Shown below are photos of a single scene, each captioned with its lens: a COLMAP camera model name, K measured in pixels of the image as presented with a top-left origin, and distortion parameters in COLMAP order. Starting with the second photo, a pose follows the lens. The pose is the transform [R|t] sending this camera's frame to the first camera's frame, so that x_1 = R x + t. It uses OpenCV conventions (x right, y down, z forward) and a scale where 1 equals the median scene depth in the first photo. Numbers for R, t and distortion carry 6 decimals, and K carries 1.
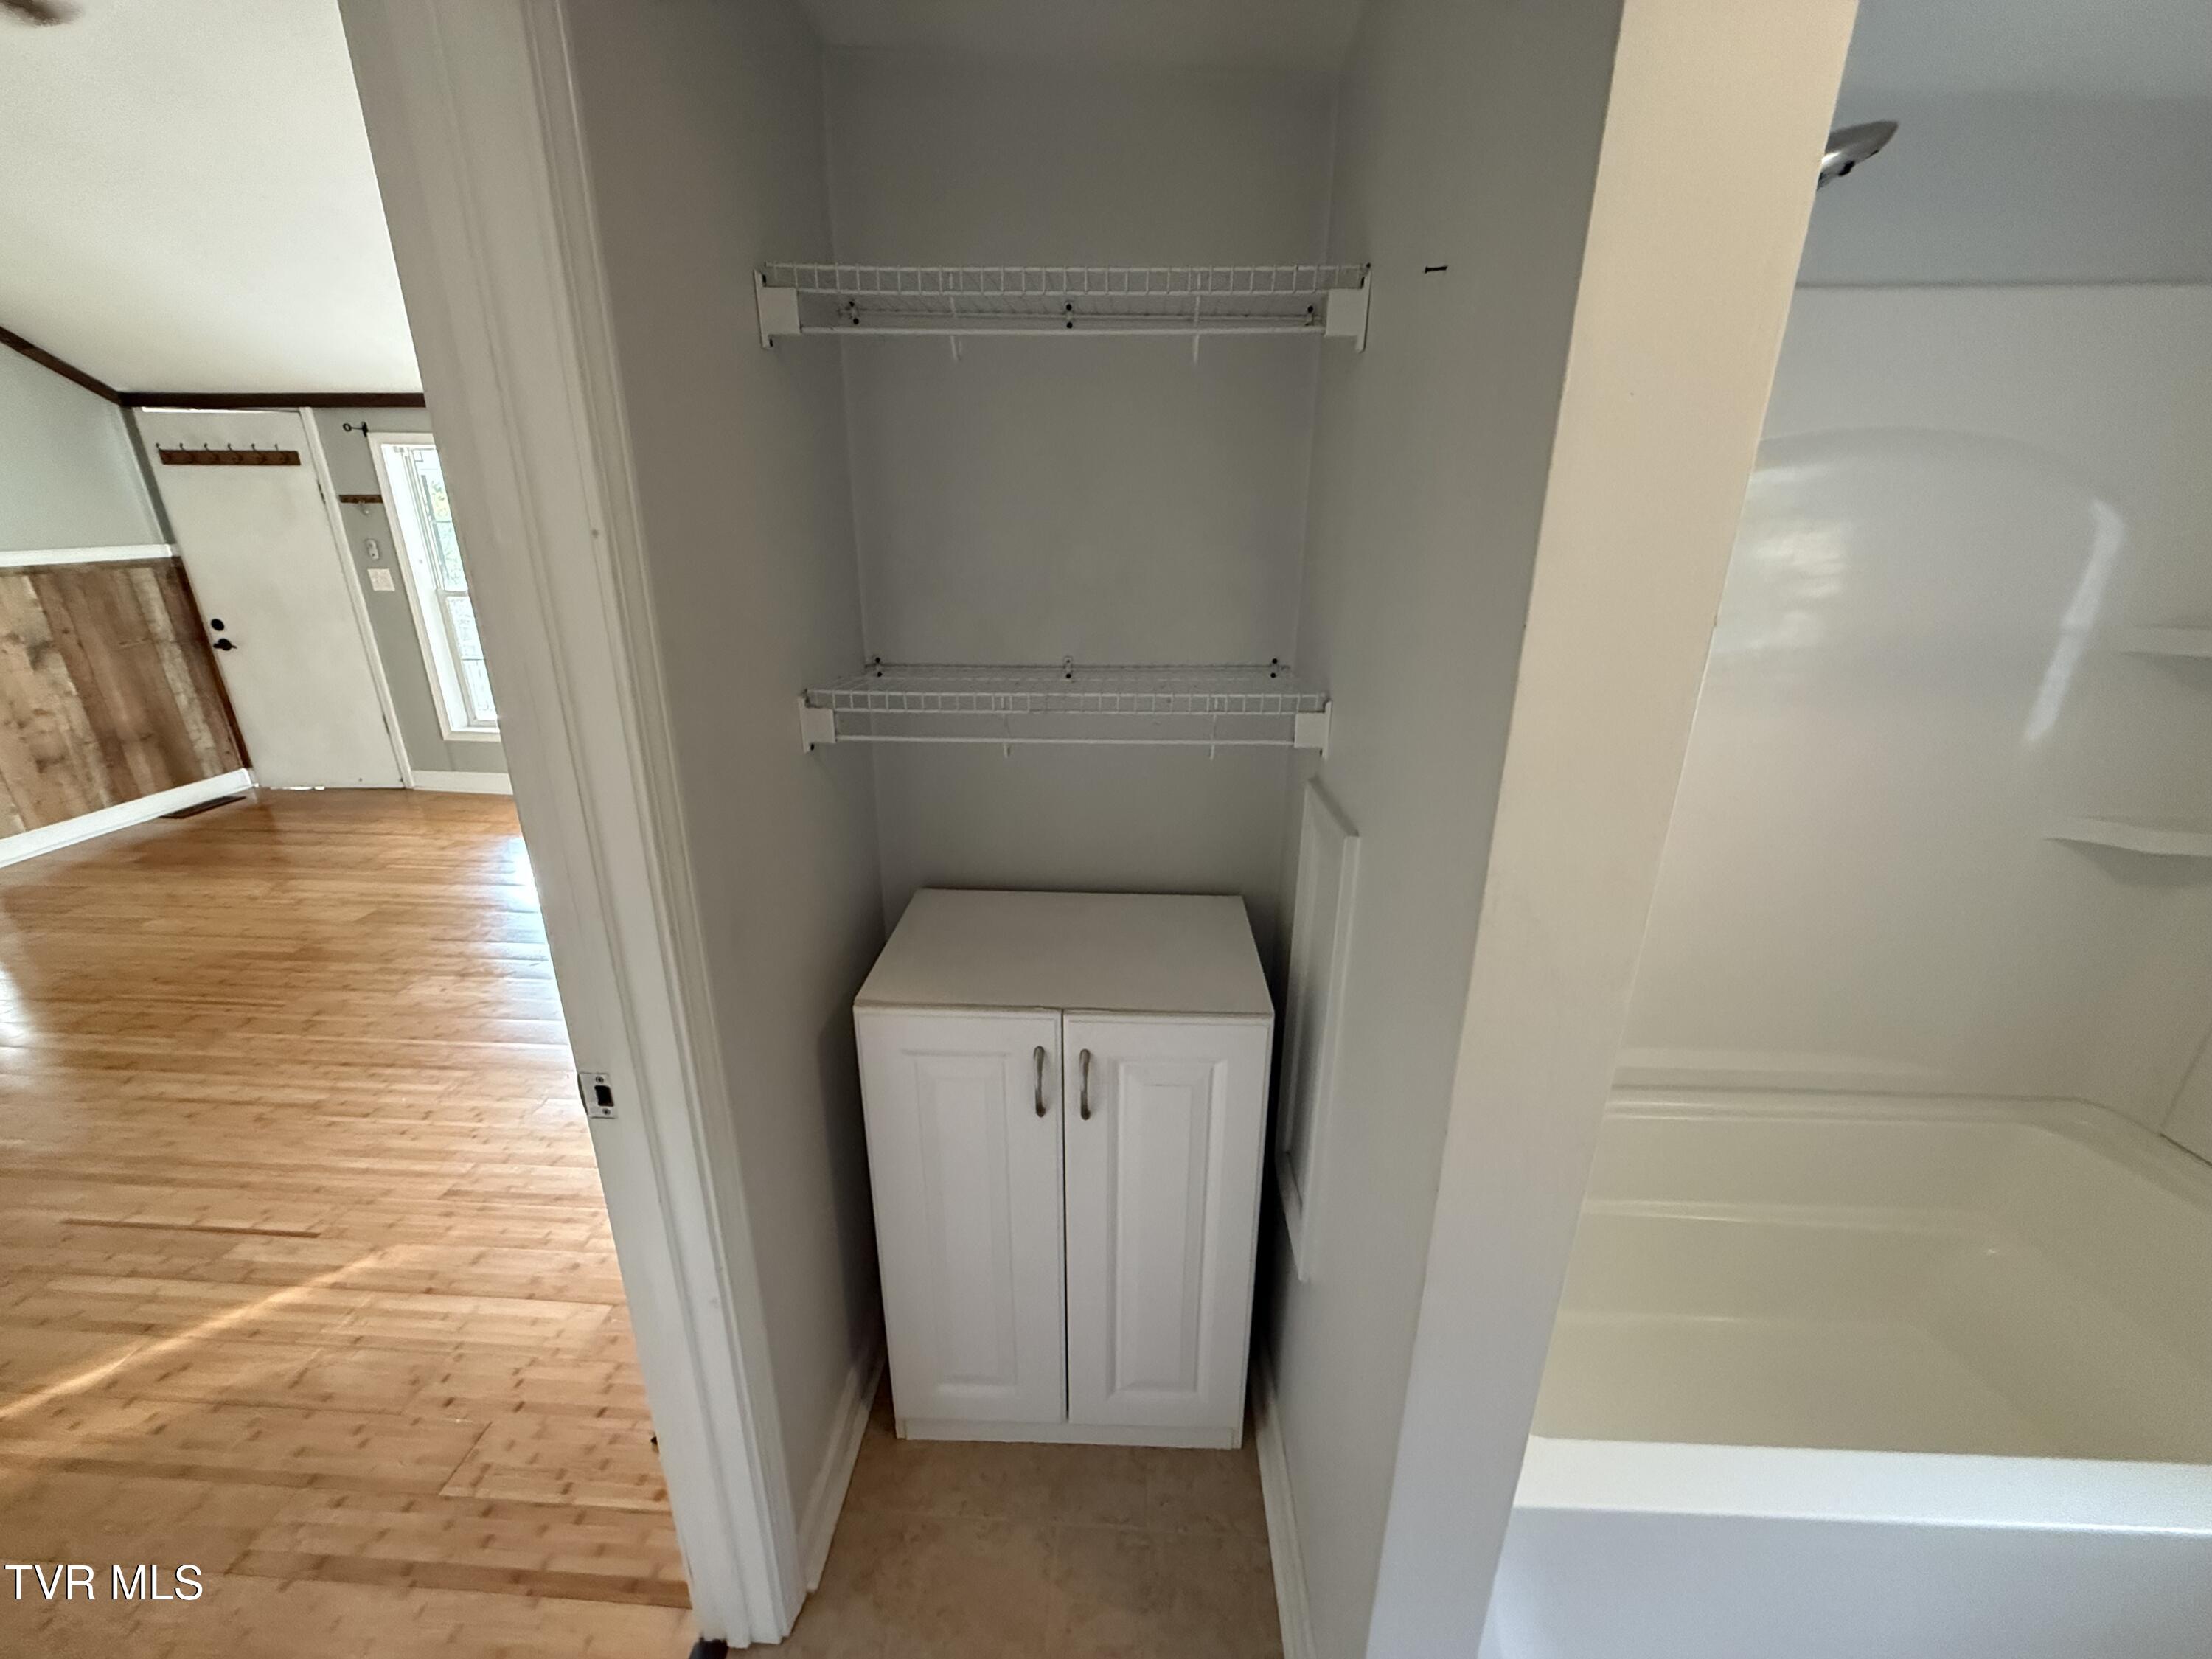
lens RADIAL K [[884.1, 0, 1106.1], [0, 884.1, 827.9], [0, 0, 1]] dist [-0.003500, 0.001074]
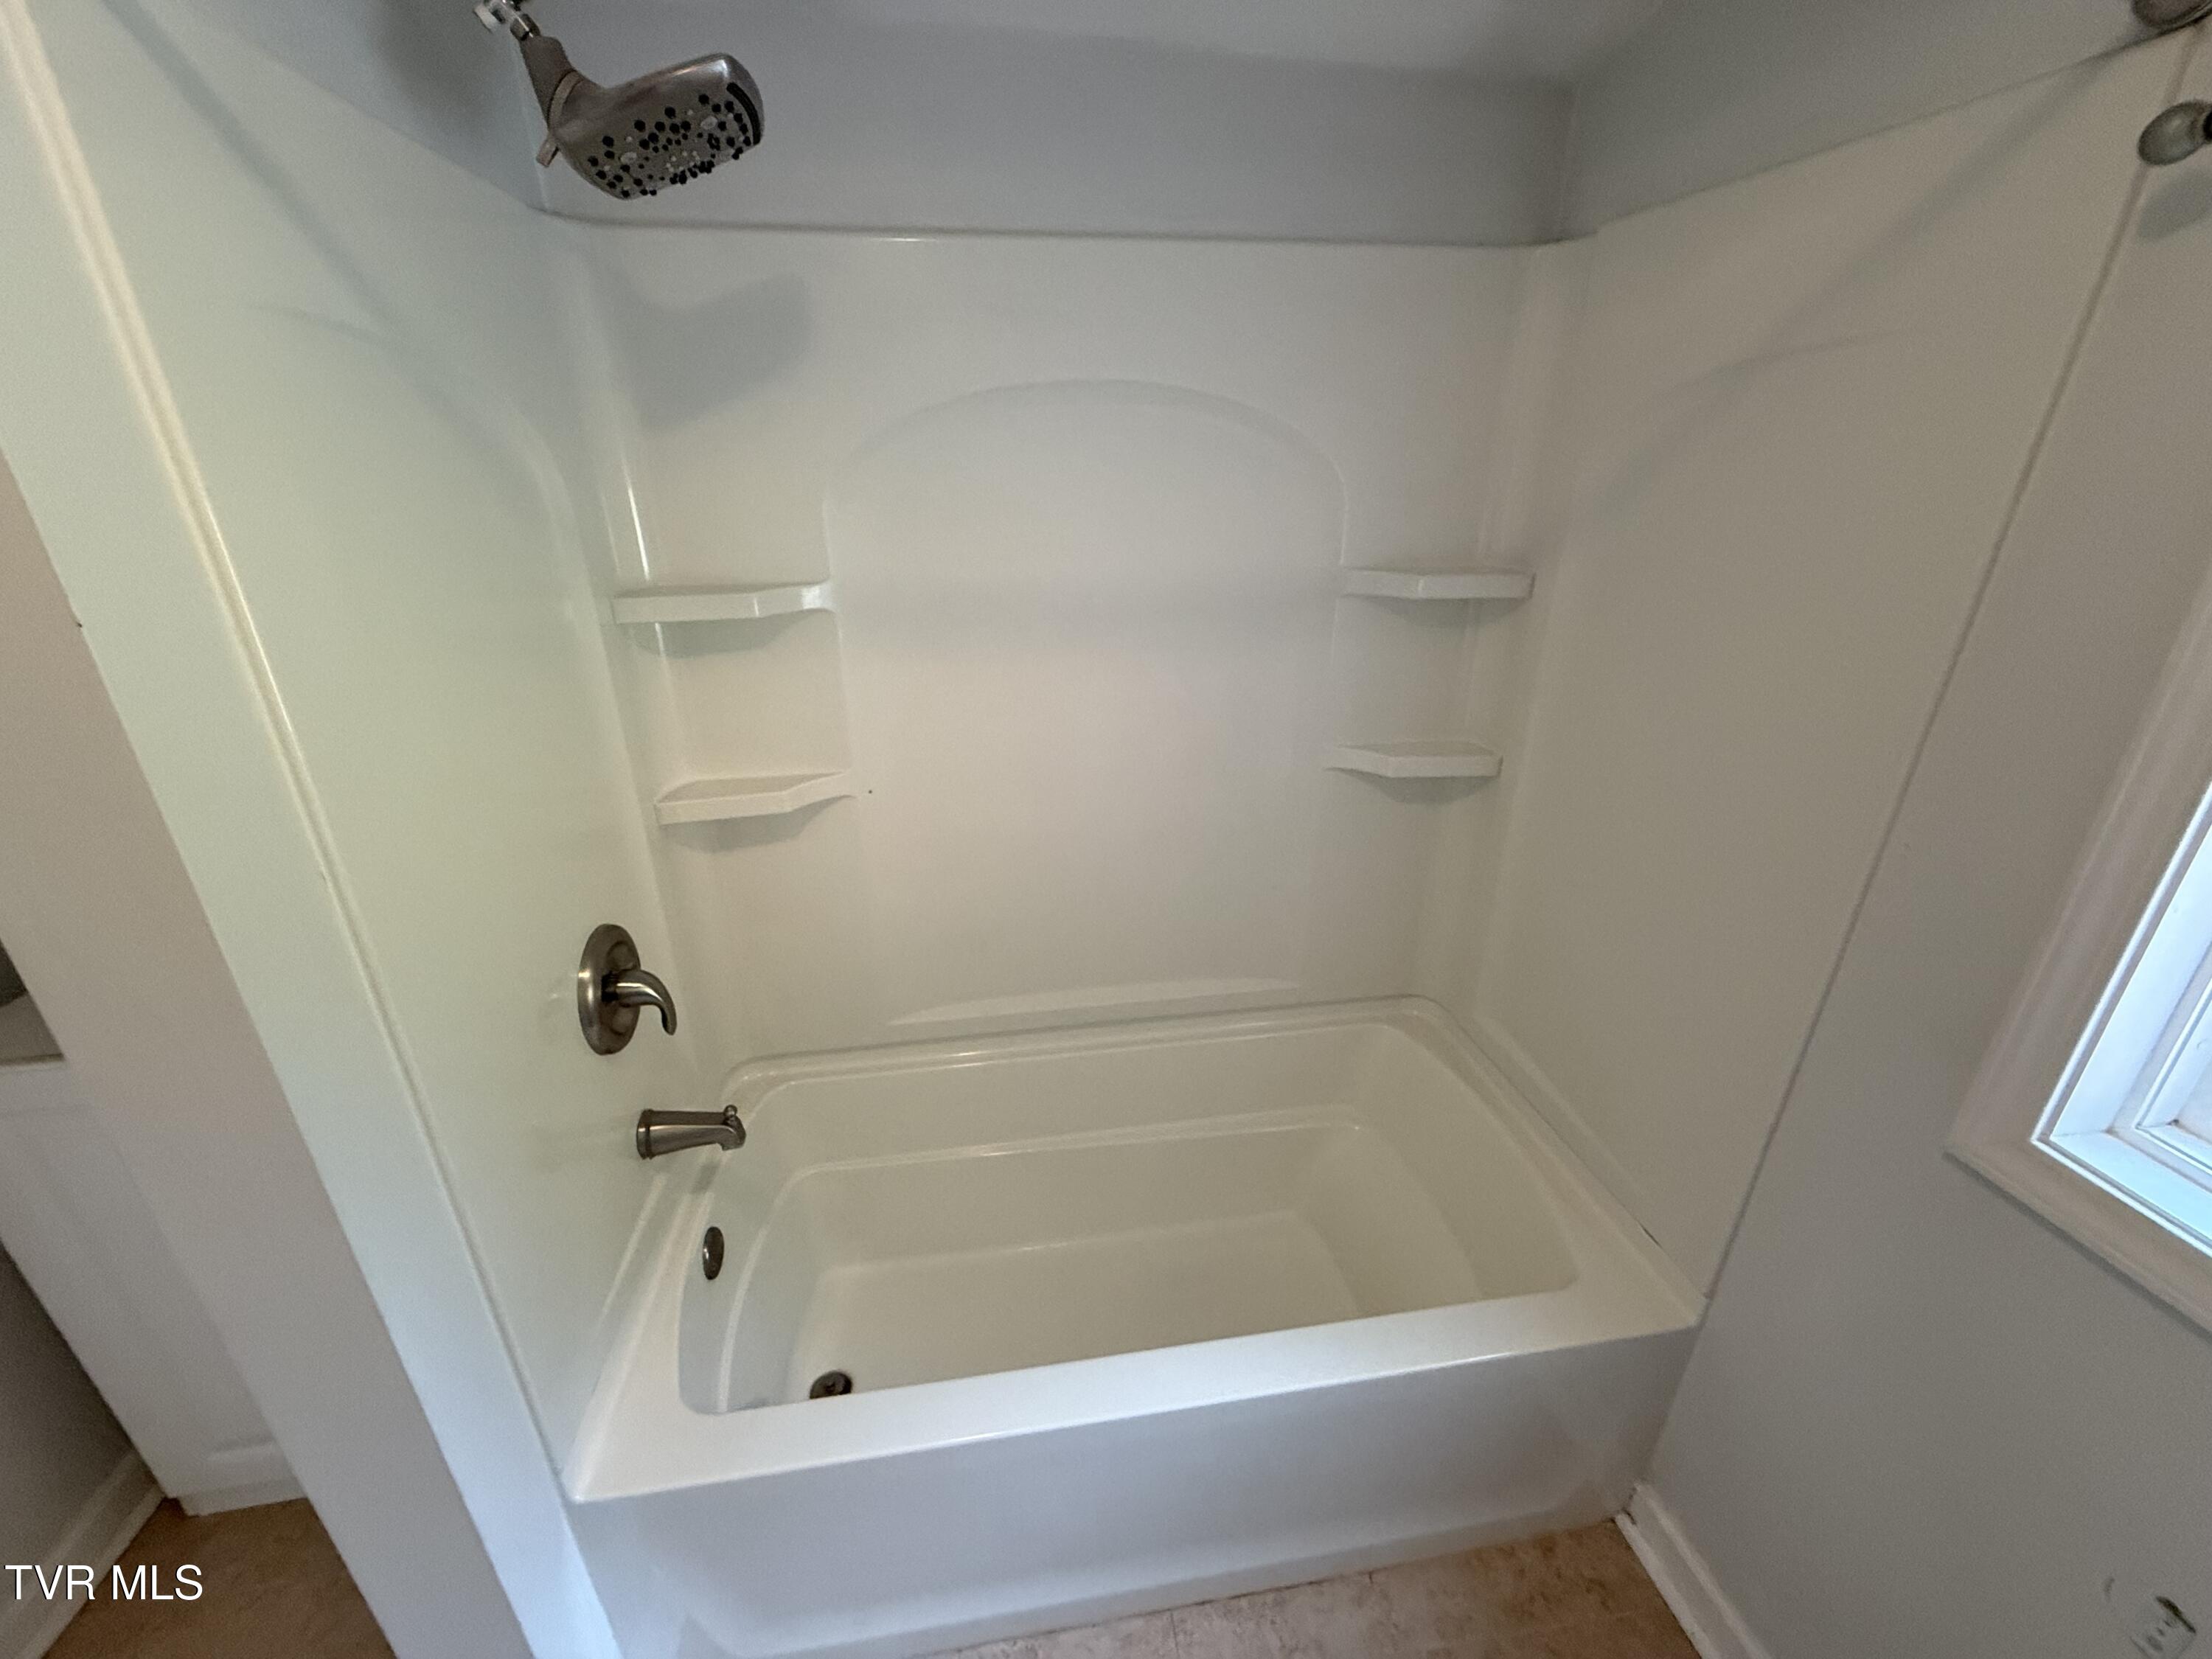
lens RADIAL K [[884.1, 0, 1098.8], [0, 884.1, 820.4], [0, 0, 1]] dist [-0.003500, 0.001074]
pose [[0.981551, -0.075452, 0.175682, 0.548923], [0.066792, 0.996266, 0.054700, -0.001631], [-0.179153, -0.041956, 0.982926, -0.018084]]
